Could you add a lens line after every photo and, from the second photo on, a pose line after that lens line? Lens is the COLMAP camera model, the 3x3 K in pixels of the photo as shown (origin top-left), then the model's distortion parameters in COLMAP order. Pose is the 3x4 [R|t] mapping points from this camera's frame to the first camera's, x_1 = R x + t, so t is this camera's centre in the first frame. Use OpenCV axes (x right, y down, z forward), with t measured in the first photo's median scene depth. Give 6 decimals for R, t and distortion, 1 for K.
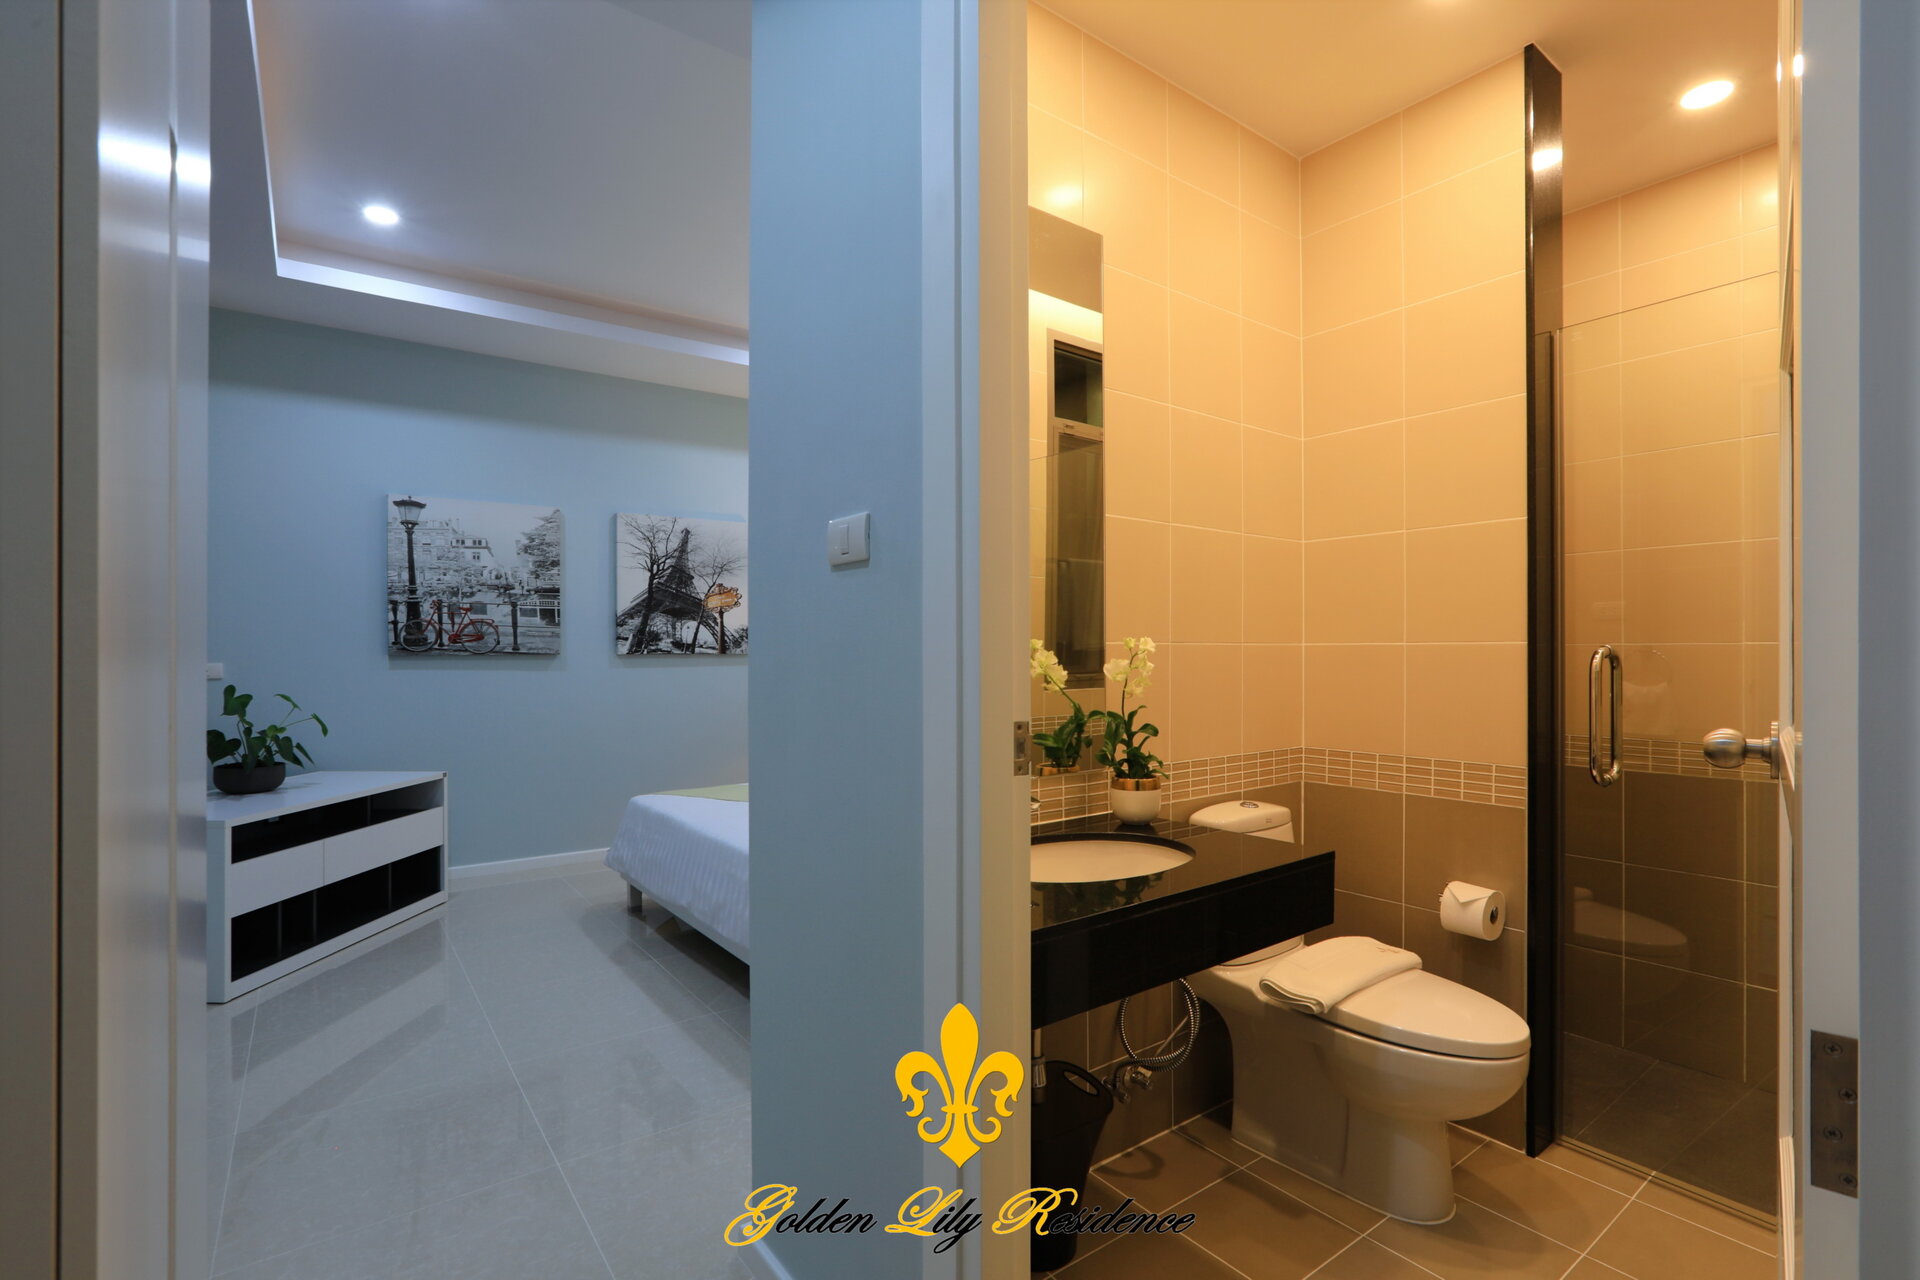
lens RADIAL K [[878.9, 0, 958.5], [0, 878.9, 642.6], [0, 0, 1]] dist [-0.013588, 0.000278]
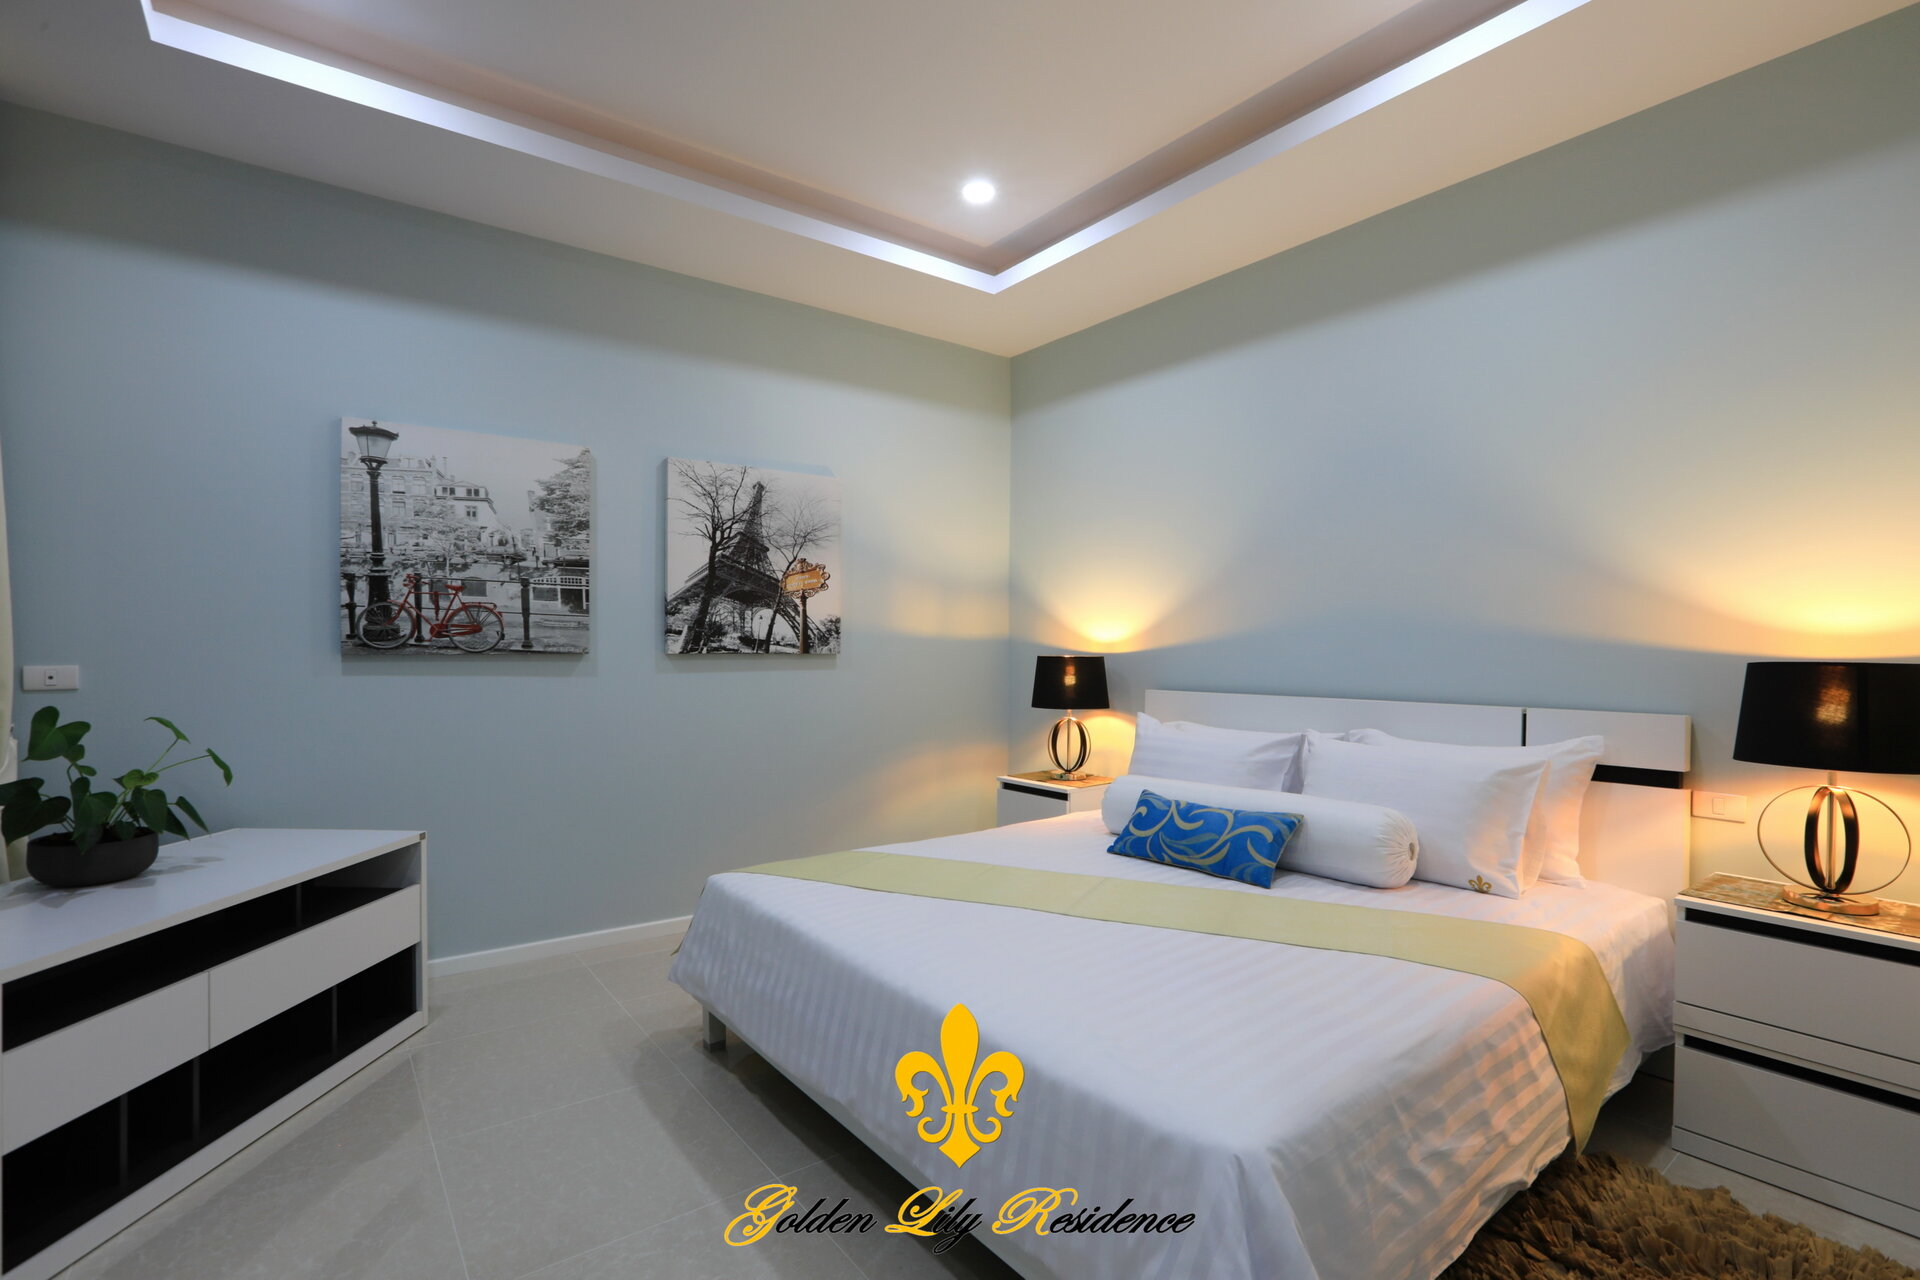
lens RADIAL K [[878.9, 0, 962.4], [0, 878.9, 644.6], [0, 0, 1]] dist [-0.013588, 0.000278]
pose [[0.999947, 0.006328, 0.008077, -0.164698], [-0.006375, 0.999962, 0.005912, -0.000075], [-0.008039, -0.005963, 0.999950, 0.299134]]
